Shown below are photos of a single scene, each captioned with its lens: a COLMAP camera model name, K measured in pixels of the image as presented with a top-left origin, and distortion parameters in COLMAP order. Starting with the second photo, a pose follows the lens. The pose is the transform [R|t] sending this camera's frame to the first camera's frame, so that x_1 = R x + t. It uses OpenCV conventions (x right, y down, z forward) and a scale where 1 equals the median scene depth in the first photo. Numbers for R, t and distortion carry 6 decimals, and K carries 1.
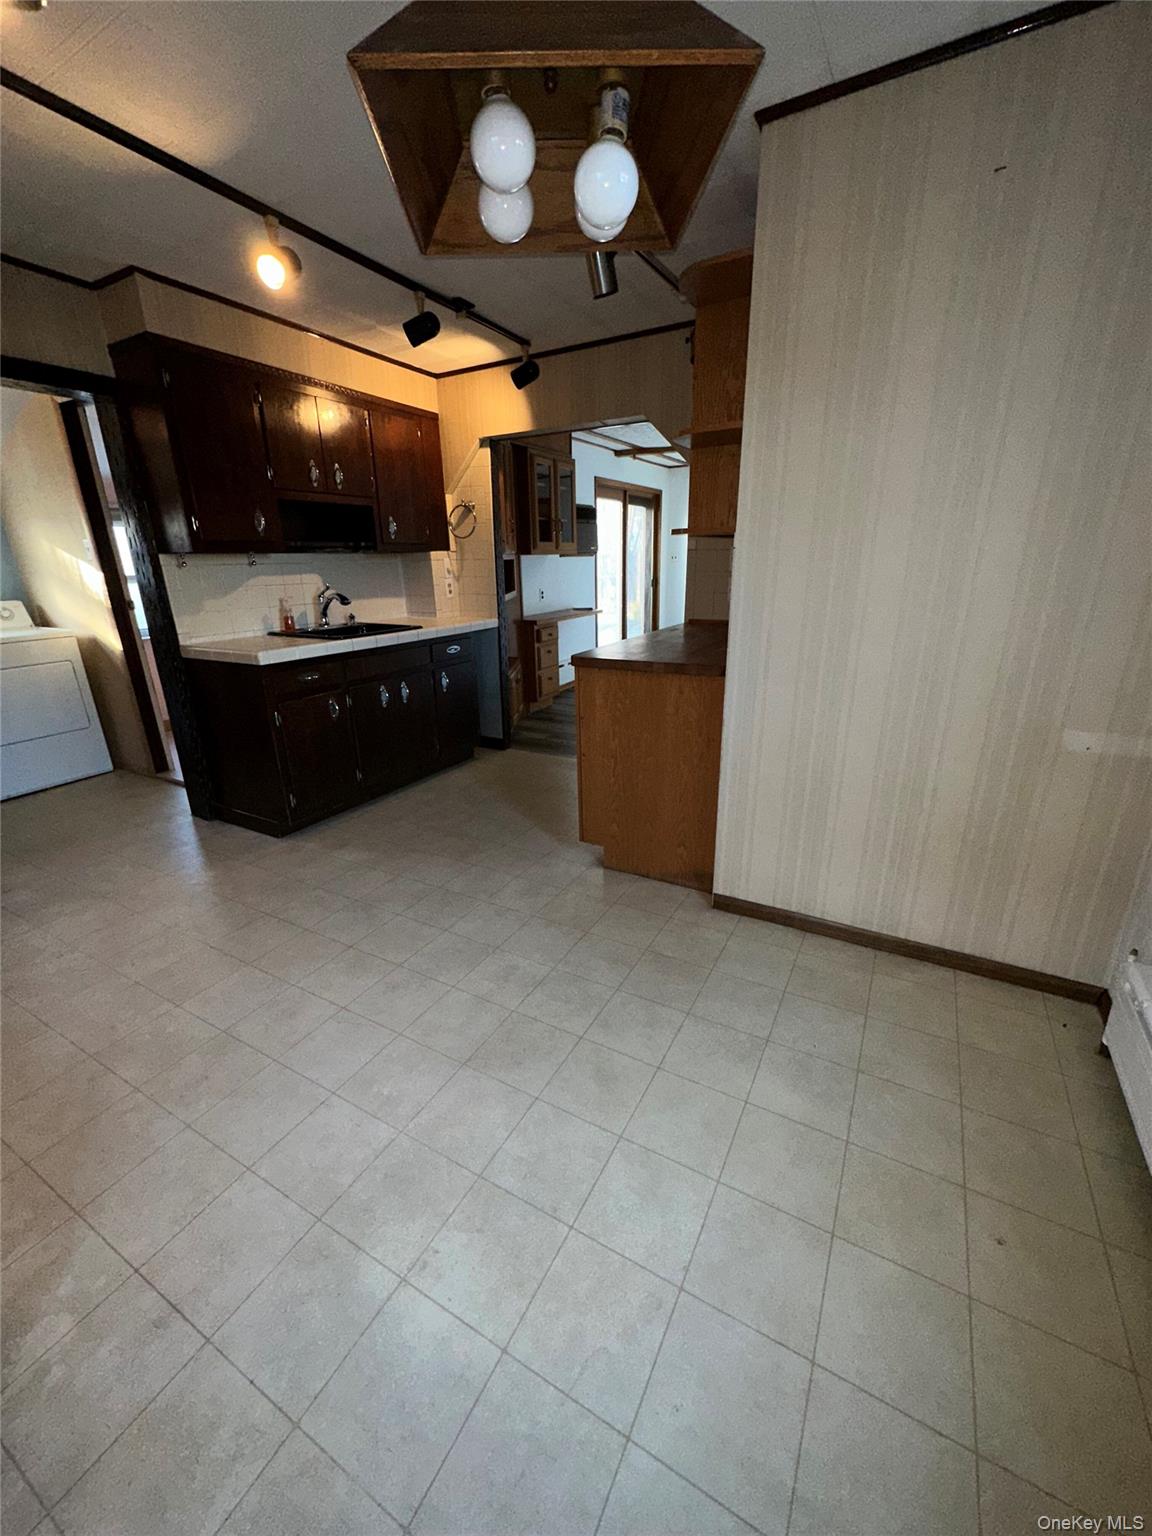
lens RADIAL K [[609.6, 0, 576.0], [0, 609.6, 768.0], [0, 0, 1]] dist [0.000619, -0.000038]
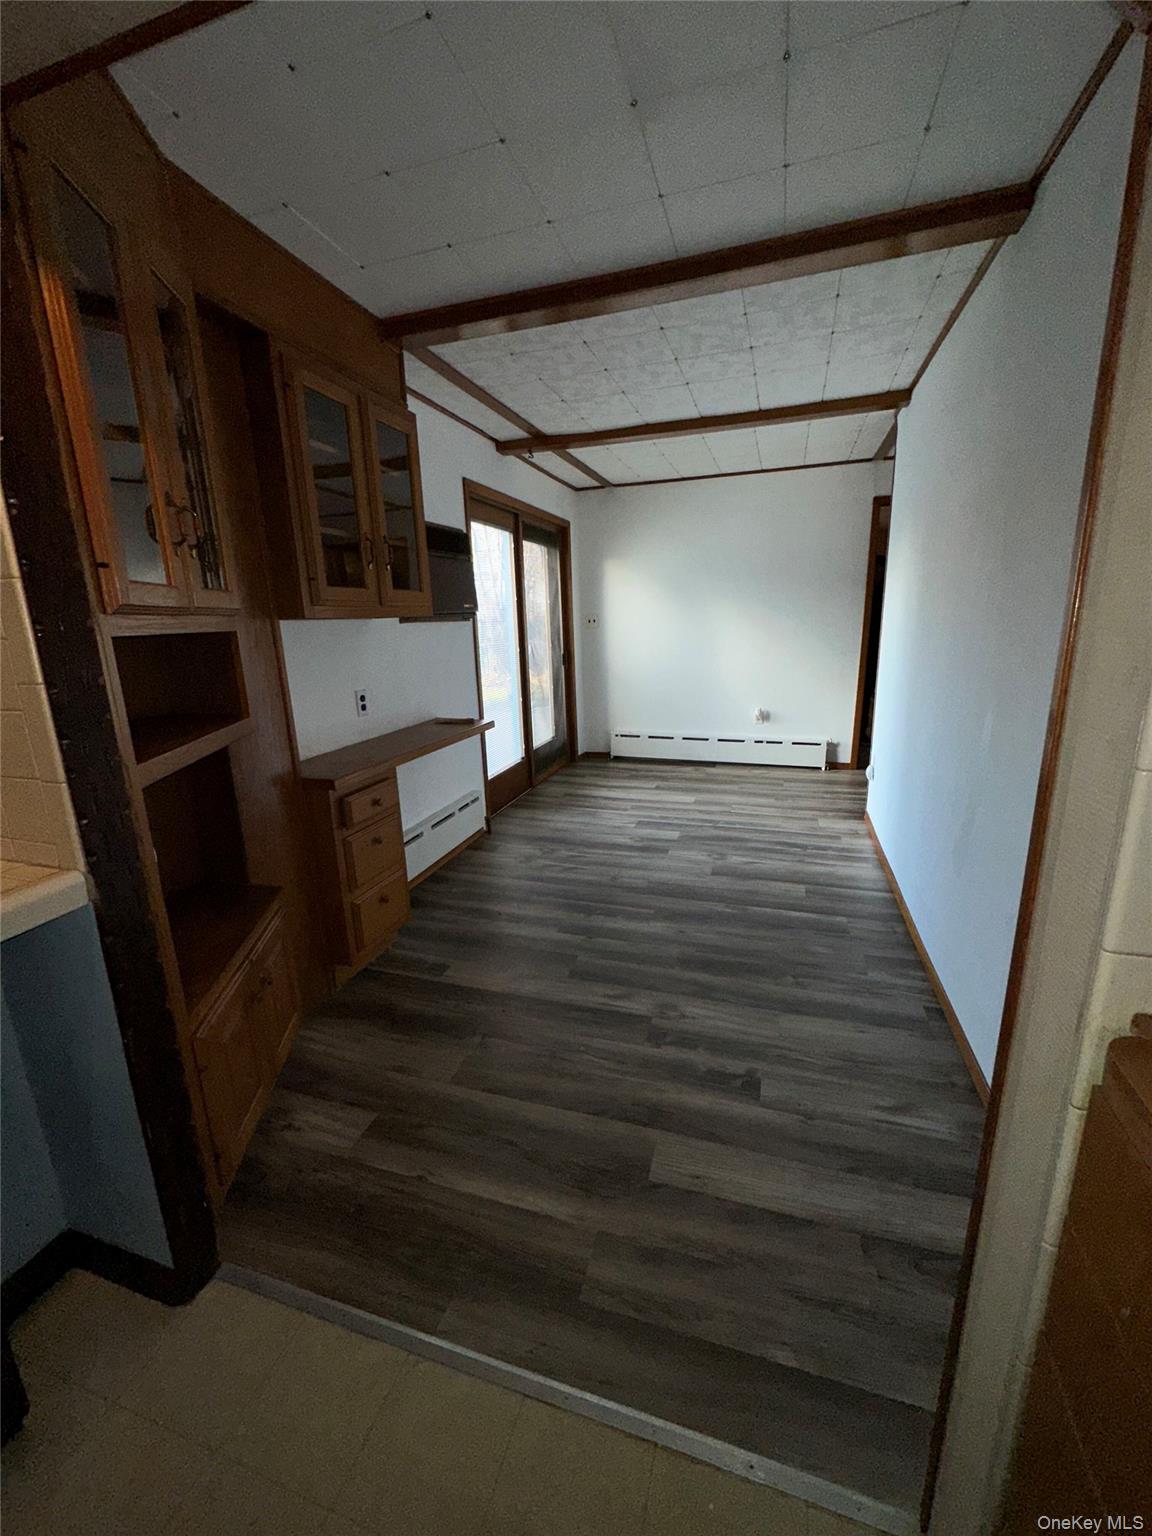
lens RADIAL K [[609.6, 0, 576.0], [0, 609.6, 768.0], [0, 0, 1]] dist [0.000619, -0.000038]
pose [[0.981464, -0.057636, 0.182776, 0.017166], [0.075163, 0.993060, -0.090457, -0.187675], [-0.176294, 0.102519, 0.978984, 0.542885]]
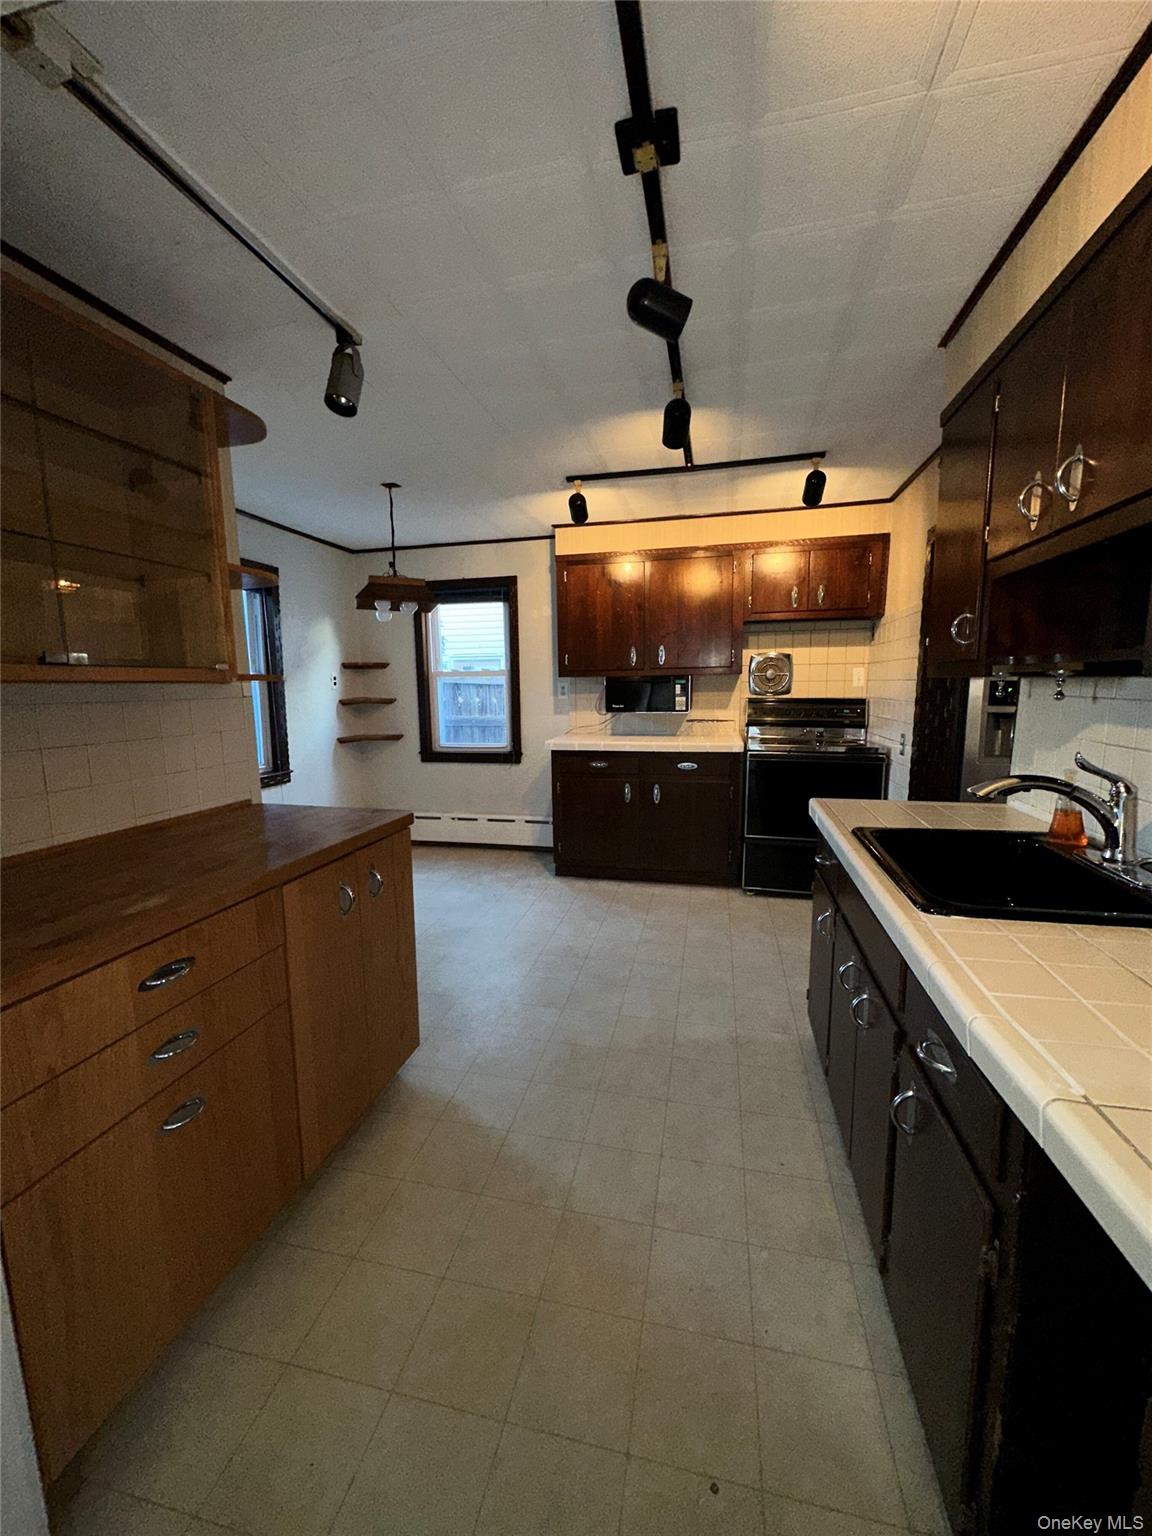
lens RADIAL K [[609.6, 0, 576.0], [0, 609.6, 768.0], [0, 0, 1]] dist [0.000619, -0.000038]
pose [[-0.960376, 0.072768, -0.269039, -0.001108], [-0.057569, 0.892702, 0.446956, -0.494520], [0.272696, 0.444734, -0.853141, 1.370887]]
